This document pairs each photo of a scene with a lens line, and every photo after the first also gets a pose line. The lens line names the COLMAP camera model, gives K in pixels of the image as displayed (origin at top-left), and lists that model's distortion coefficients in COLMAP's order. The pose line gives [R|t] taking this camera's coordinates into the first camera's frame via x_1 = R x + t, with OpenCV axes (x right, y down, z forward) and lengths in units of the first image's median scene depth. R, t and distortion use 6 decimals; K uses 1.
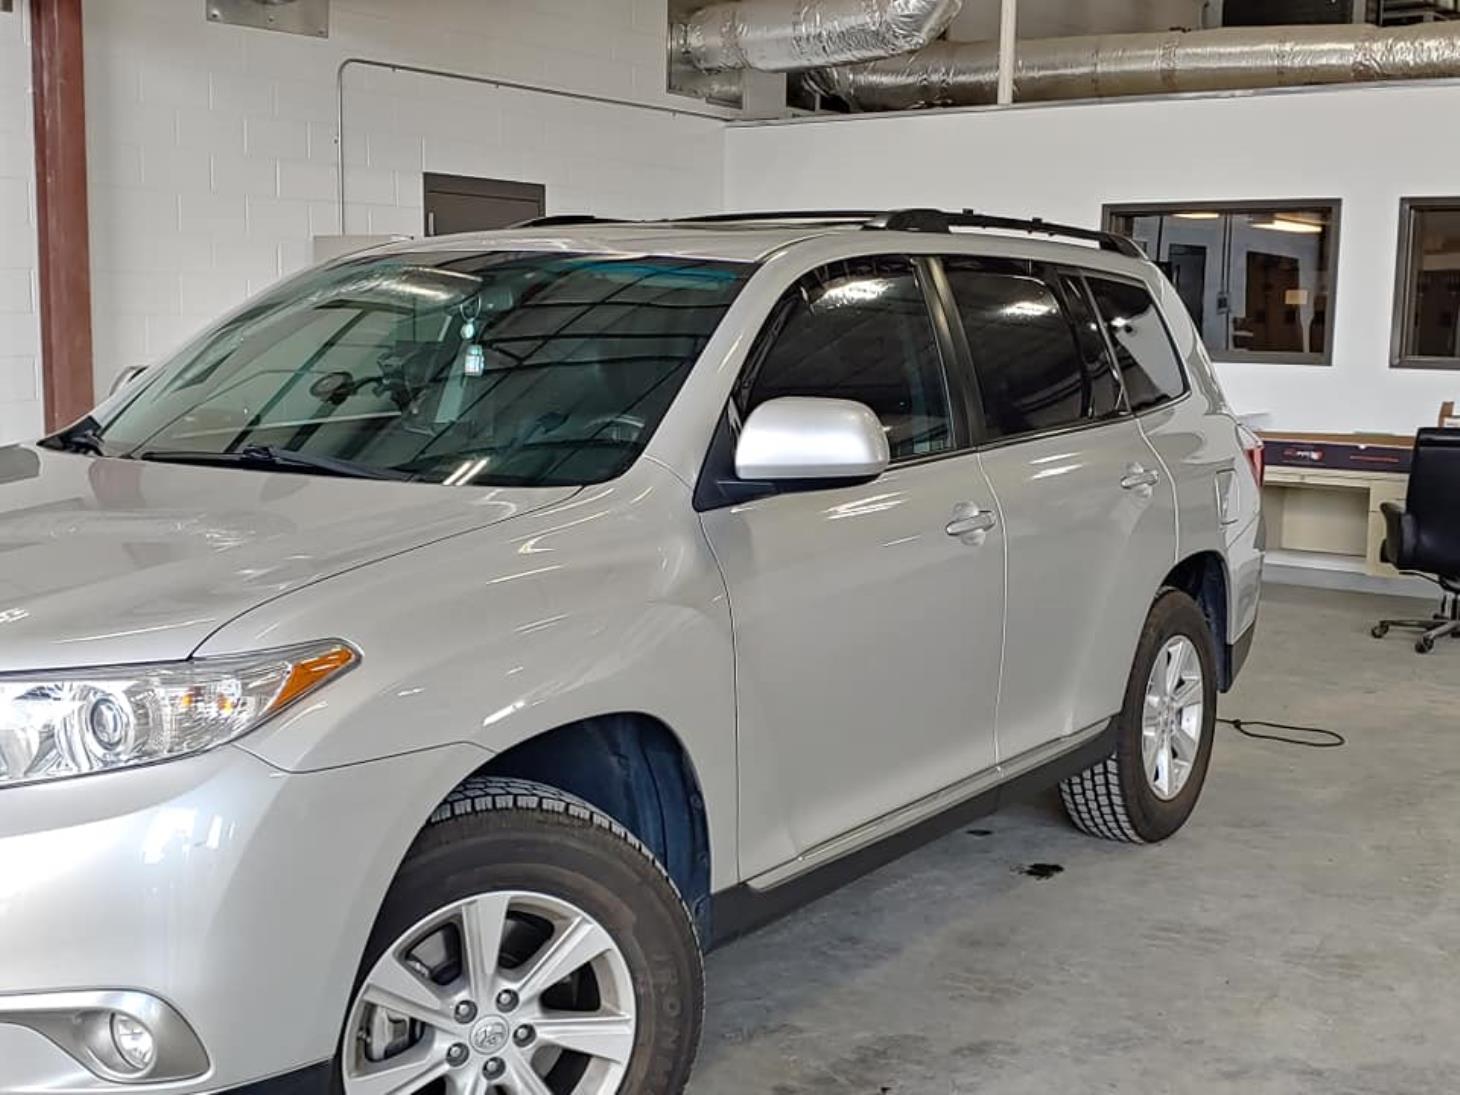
lens RADIAL K [[1807.1, 0, 777.8], [0, 1807.1, 544.2], [0, 0, 1]] dist [0.023294, -0.001212]
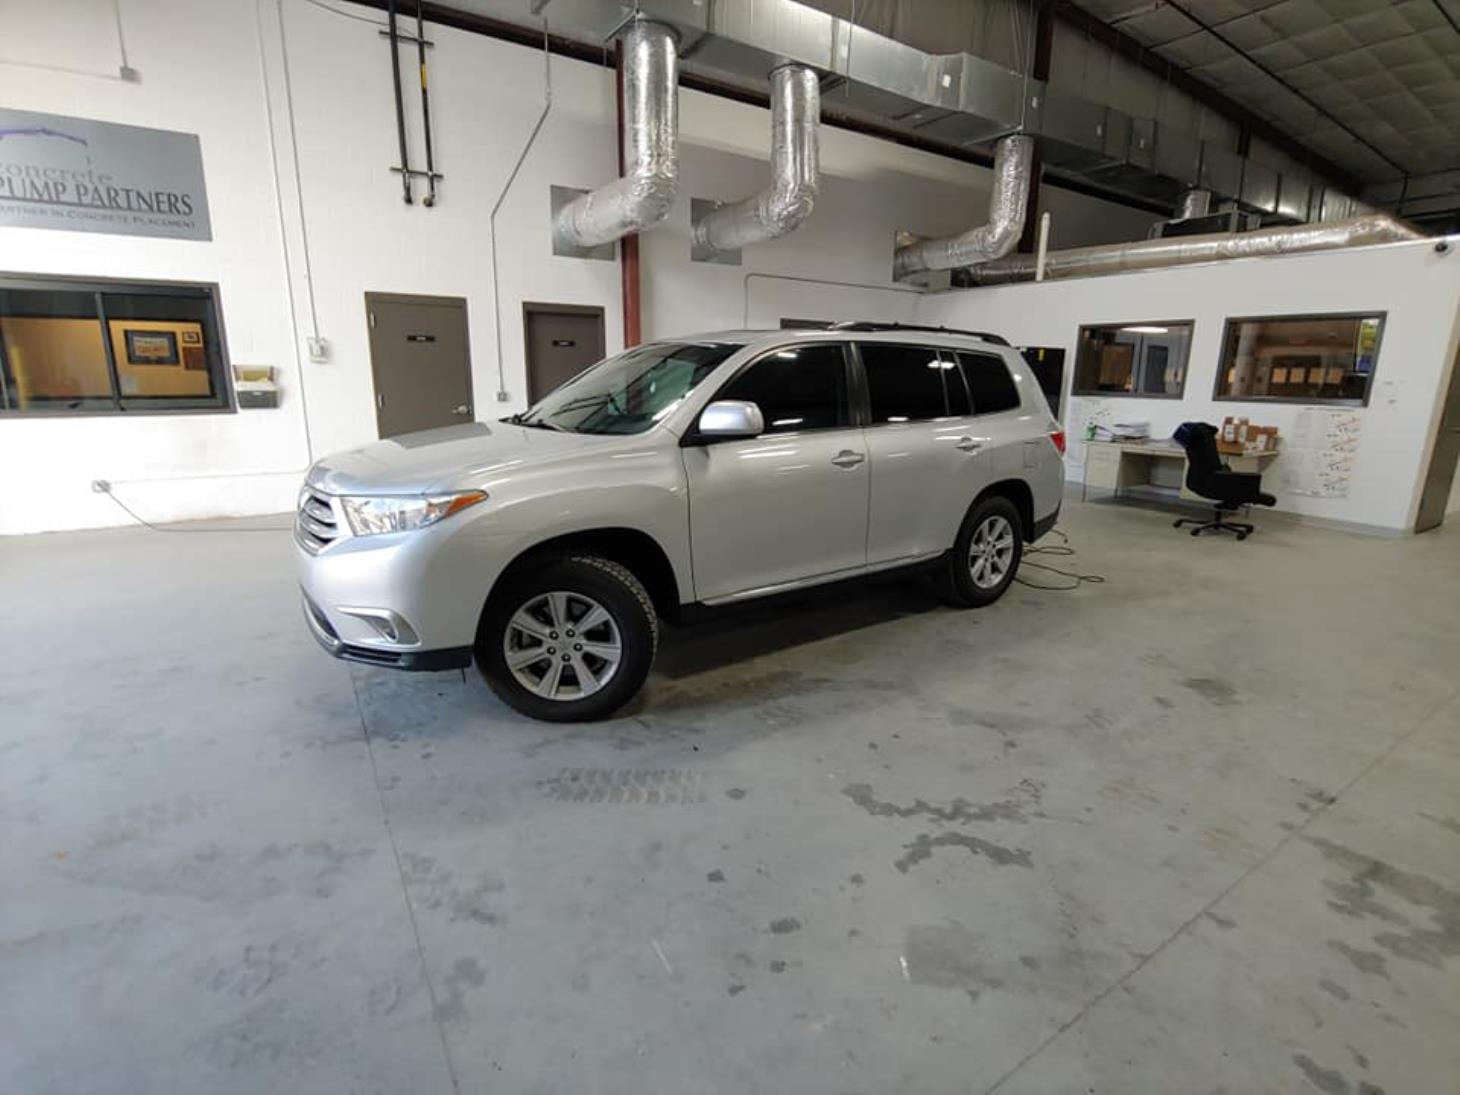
lens RADIAL K [[685.9, 0, 730.0], [0, 685.9, 547.5], [0, 0, 1]] dist [-0.002987, -0.000010]
pose [[0.938018, 0.084716, -0.336074, 0.219306], [-0.045219, 0.991293, 0.123669, -0.001988], [0.343624, -0.100807, 0.933681, 0.095303]]
